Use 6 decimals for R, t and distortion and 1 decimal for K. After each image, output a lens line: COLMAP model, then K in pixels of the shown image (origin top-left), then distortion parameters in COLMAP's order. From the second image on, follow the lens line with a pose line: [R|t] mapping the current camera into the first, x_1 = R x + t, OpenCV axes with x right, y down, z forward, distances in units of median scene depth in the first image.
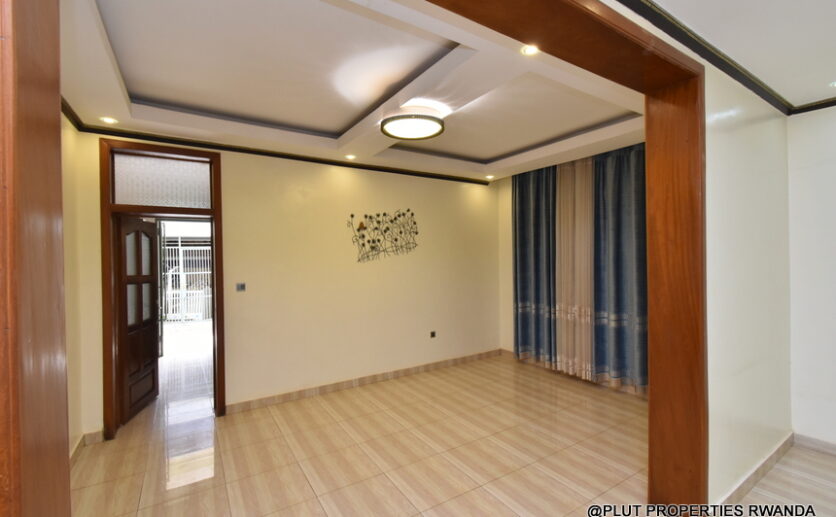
lens RADIAL K [[349.3, 0, 418.0], [0, 349.3, 258.5], [0, 0, 1]] dist [-0.028557, -0.000182]
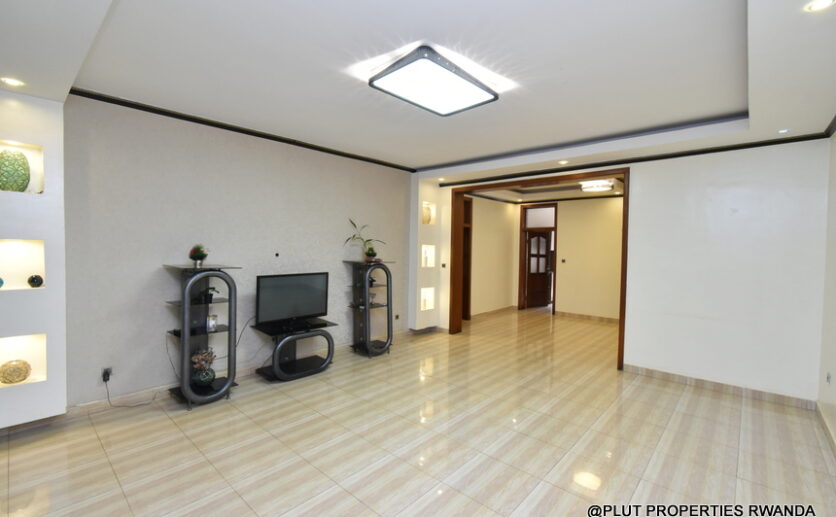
lens RADIAL K [[368.3, 0, 413.9], [0, 368.3, 259.3], [0, 0, 1]] dist [-0.001840, -0.000838]
pose [[0.258232, 0.051146, -0.964728, 1.260710], [-0.020729, 0.998661, 0.047396, -0.017311], [0.965860, 0.007758, 0.258947, -0.457557]]
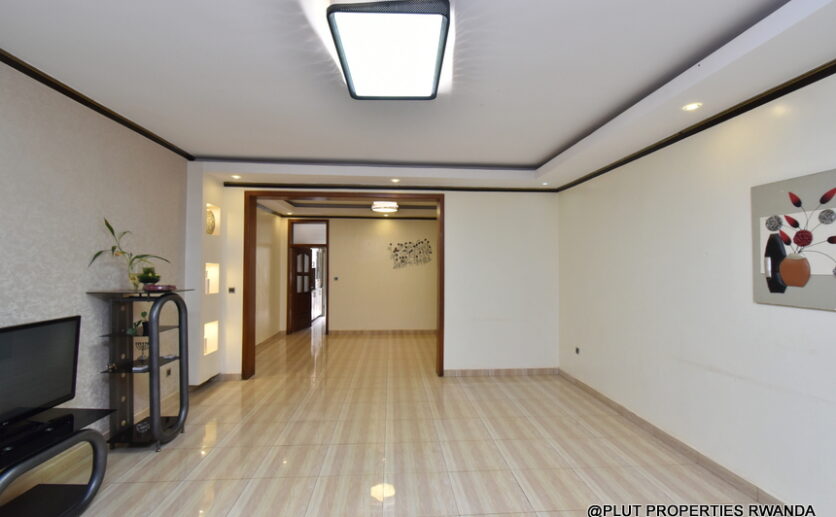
lens RADIAL K [[368.3, 0, 418.0], [0, 368.3, 258.5], [0, 0, 1]] dist [0.000366, 0.000079]
pose [[0.877630, 0.006862, -0.479290, 0.884369], [-0.017800, 0.999674, -0.018282, -0.010311], [0.479008, 0.024576, 0.877466, -0.679463]]
